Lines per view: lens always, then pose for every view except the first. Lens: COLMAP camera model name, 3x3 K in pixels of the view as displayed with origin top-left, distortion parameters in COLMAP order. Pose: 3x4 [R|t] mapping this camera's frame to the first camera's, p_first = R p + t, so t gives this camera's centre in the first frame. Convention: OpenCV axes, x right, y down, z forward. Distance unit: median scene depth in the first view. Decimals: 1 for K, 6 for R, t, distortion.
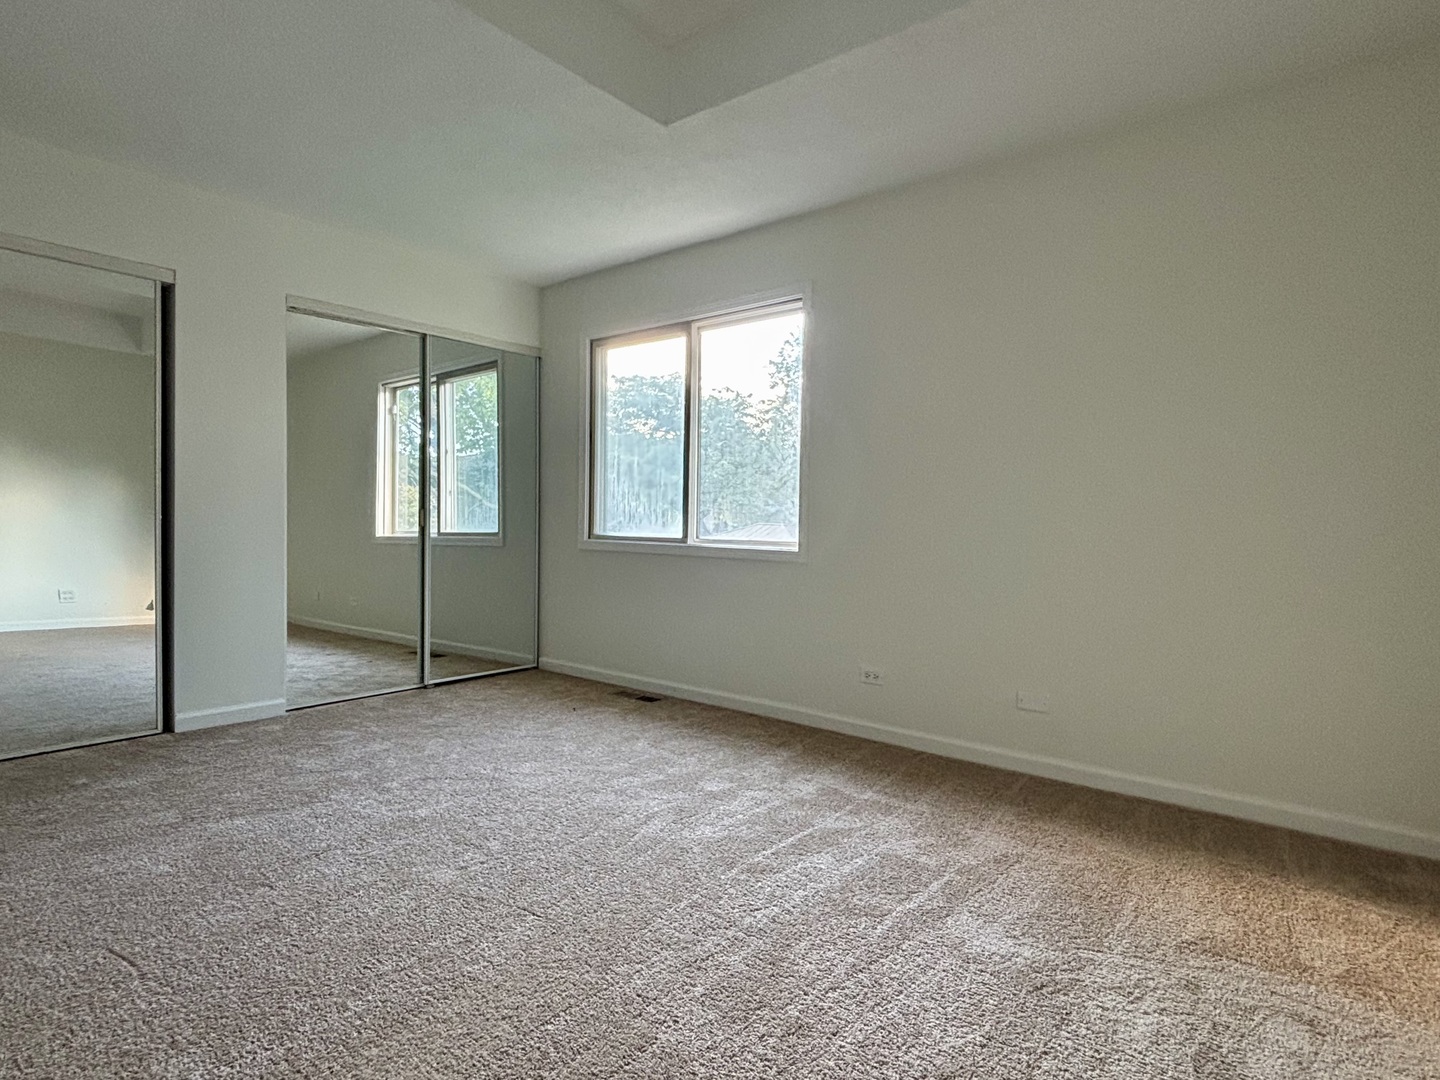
lens RADIAL K [[764.7, 0, 720.0], [0, 764.7, 540.0], [0, 0, 1]] dist [0.000064, -0.000200]
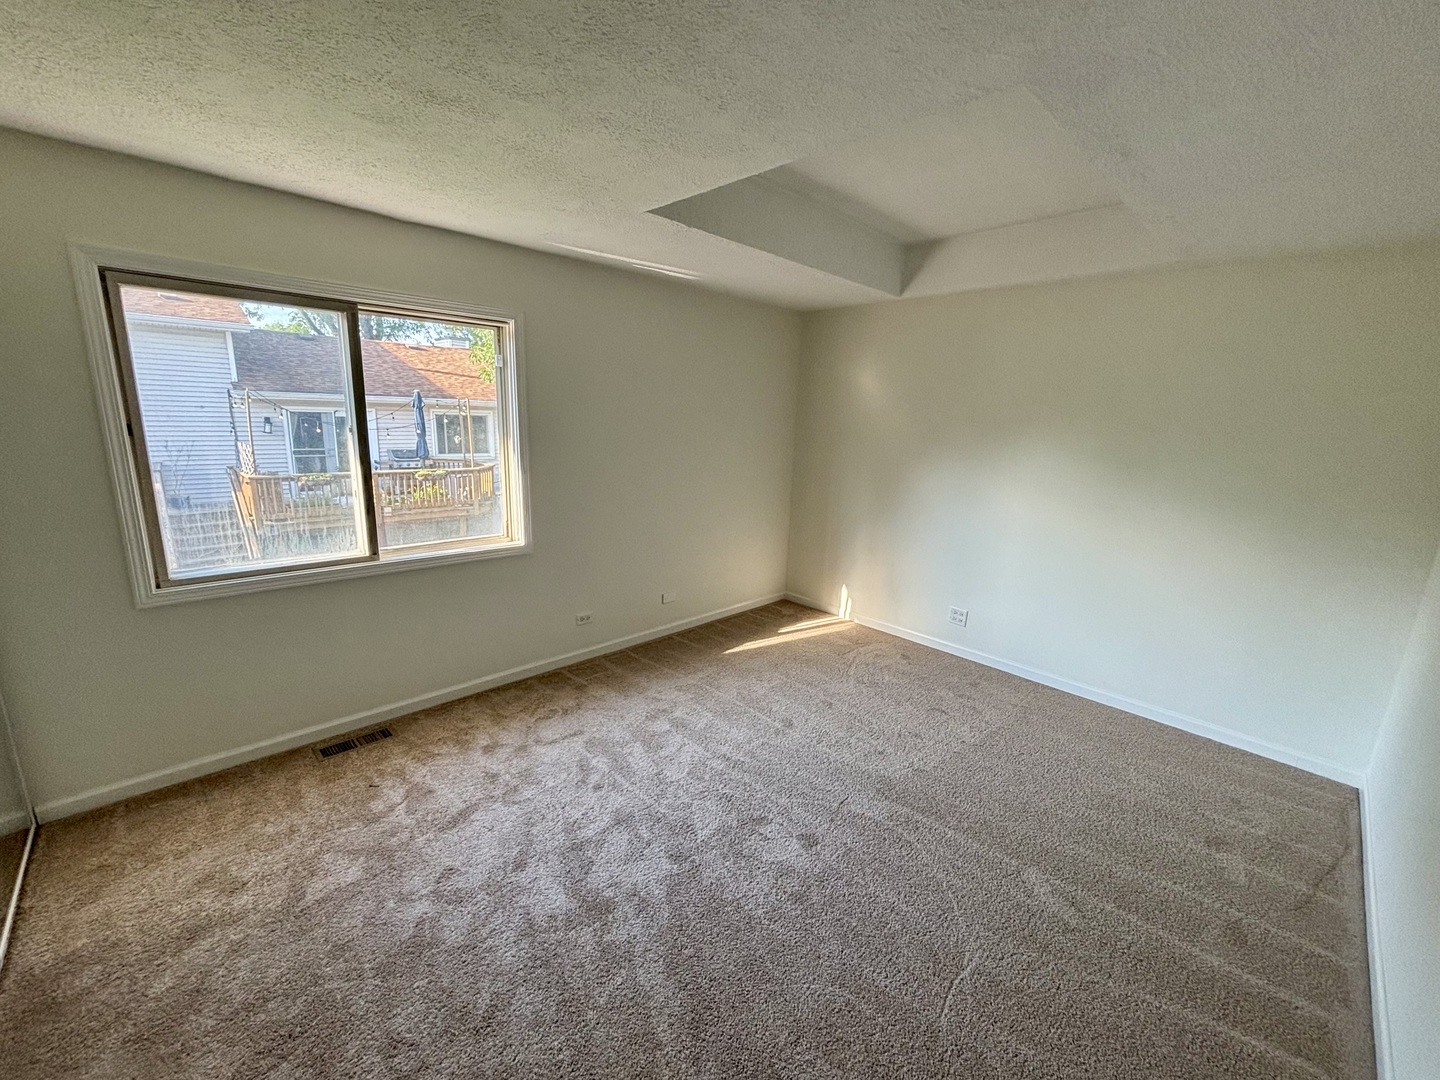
lens RADIAL K [[580.0, 0, 715.0], [0, 580.0, 535.9], [0, 0, 1]] dist [-0.014057, 0.007668]
pose [[0.133628, -0.222019, 0.965842, -0.737581], [-0.008979, 0.974271, 0.225199, -0.207482], [-0.990991, -0.038765, 0.128196, 0.589458]]
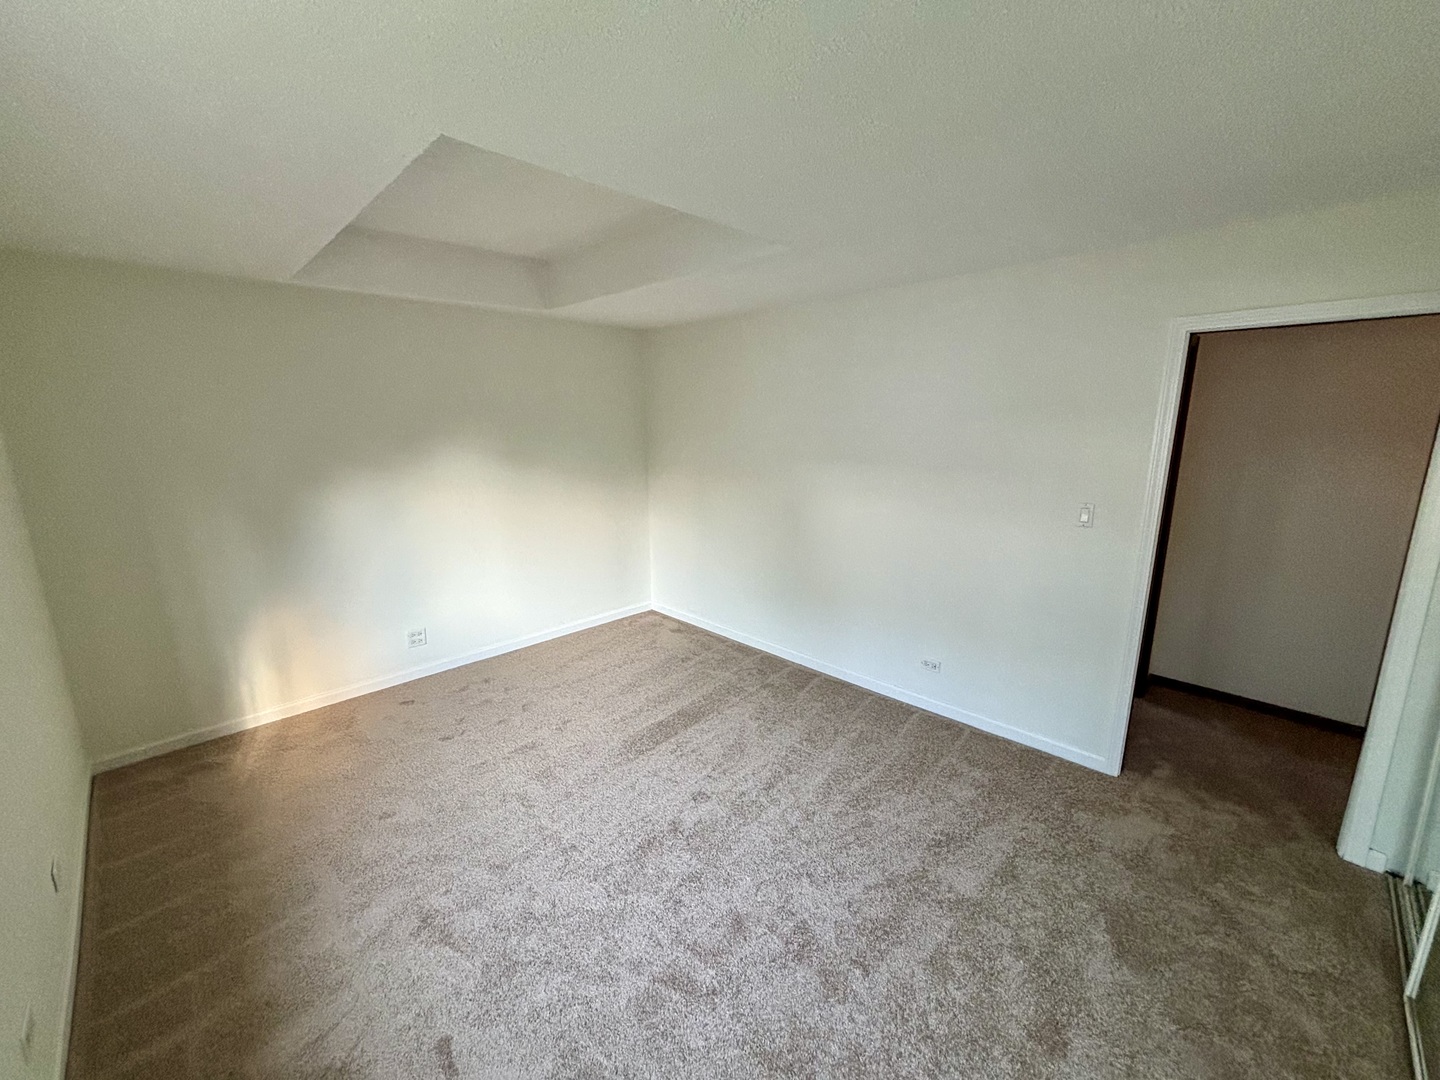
lens RADIAL K [[580.0, 0, 715.0], [0, 580.0, 535.9], [0, 0, 1]] dist [-0.014057, 0.007668]
pose [[-0.994348, -0.024570, 0.103289, -0.279533], [-0.001301, 0.975600, 0.219551, -0.221103], [-0.106163, 0.218175, -0.970118, 1.178621]]
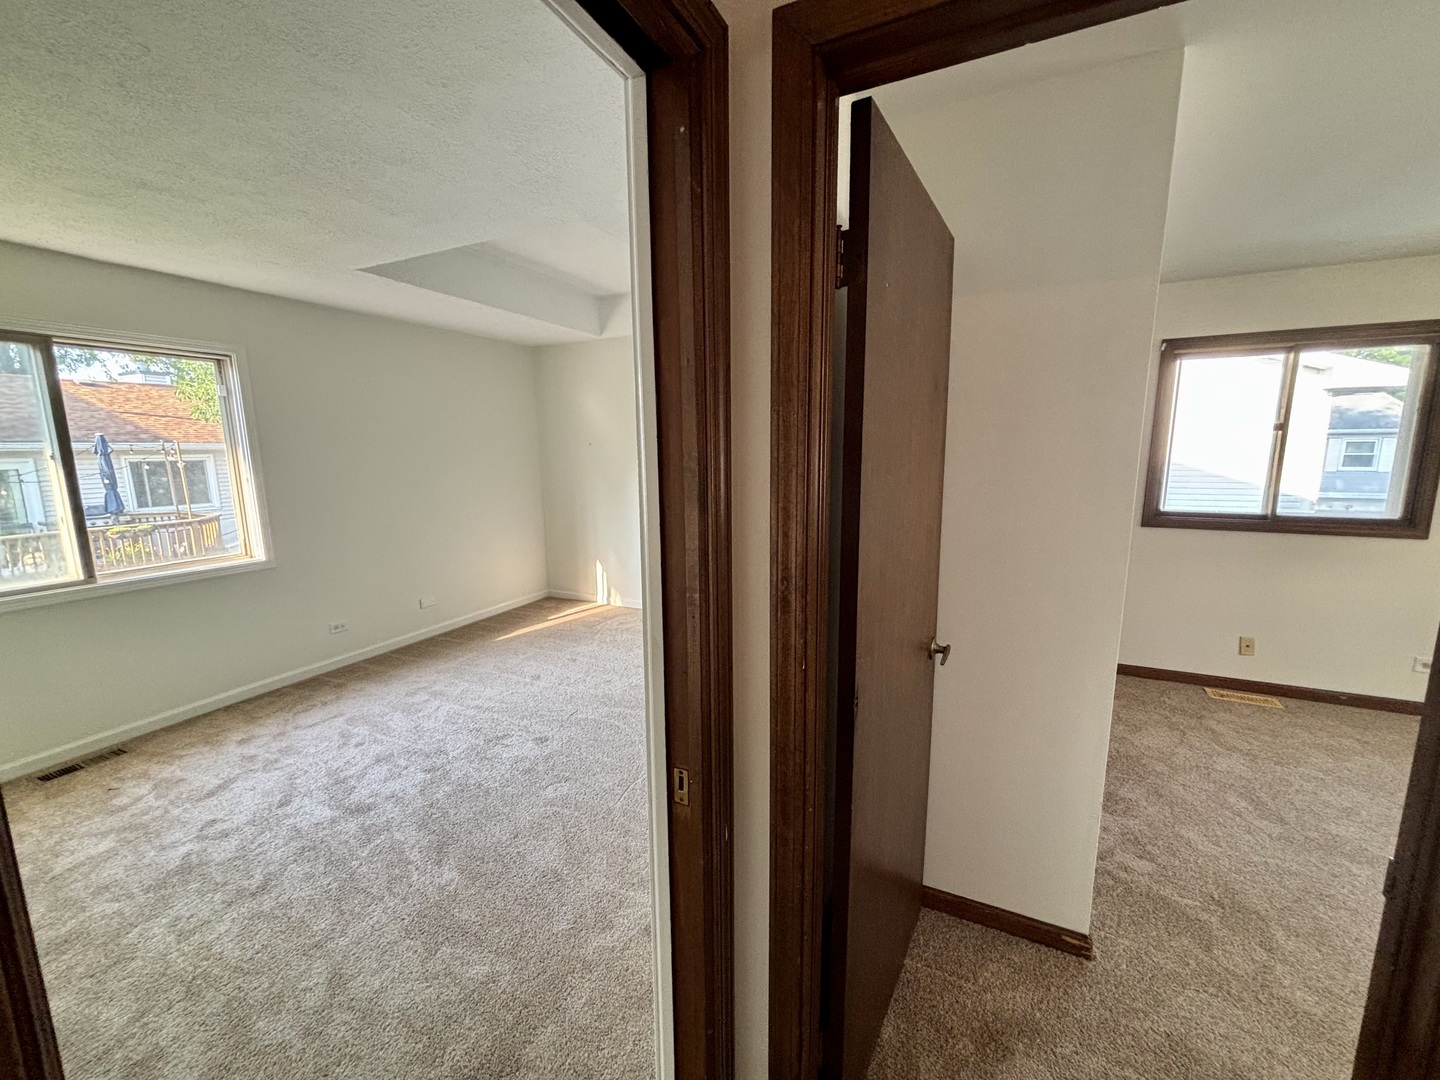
lens RADIAL K [[580.0, 0, 715.0], [0, 580.0, 535.9], [0, 0, 1]] dist [-0.014057, 0.007668]
pose [[-0.221331, -0.167556, 0.960696, -0.992593], [0.032223, 0.983334, 0.178928, -0.175506], [-0.974666, 0.070559, -0.212243, 0.470371]]
